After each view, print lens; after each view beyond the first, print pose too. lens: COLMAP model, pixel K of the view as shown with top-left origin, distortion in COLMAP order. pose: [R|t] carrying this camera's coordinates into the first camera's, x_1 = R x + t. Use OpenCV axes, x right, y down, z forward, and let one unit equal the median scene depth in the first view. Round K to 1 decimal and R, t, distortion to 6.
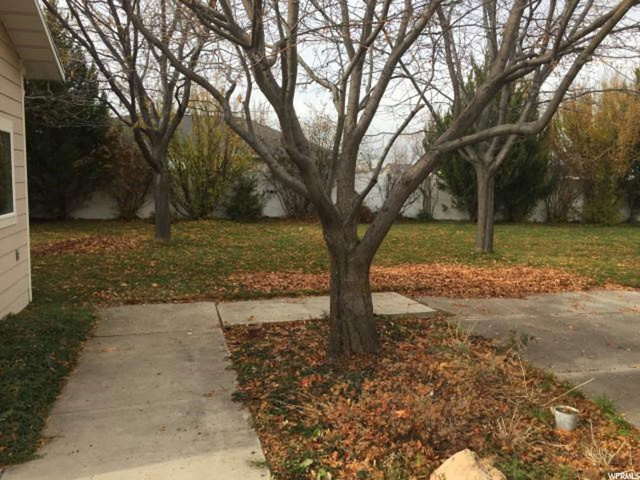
lens RADIAL K [[545.3, 0, 320.0], [0, 545.3, 240.0], [0, 0, 1]] dist [0.086250, -0.128063]
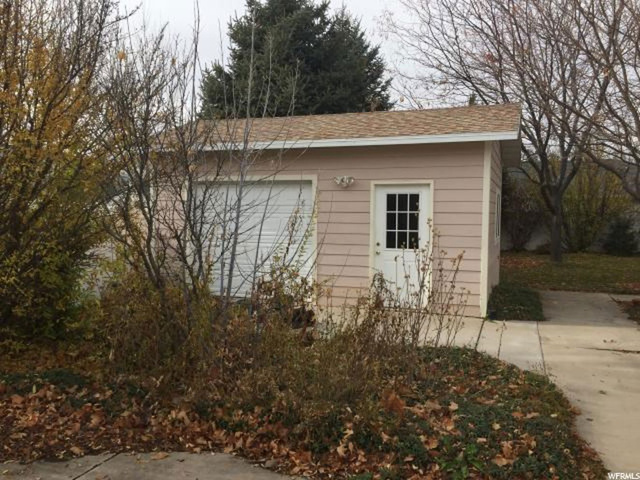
lens RADIAL K [[545.3, 0, 320.0], [0, 545.3, 240.0], [0, 0, 1]] dist [0.086250, -0.128063]
pose [[0.813015, 0.014014, -0.582073, 0.026541], [-0.057565, 0.996747, -0.056406, 0.037739], [0.579390, 0.079366, 0.811177, -0.328216]]
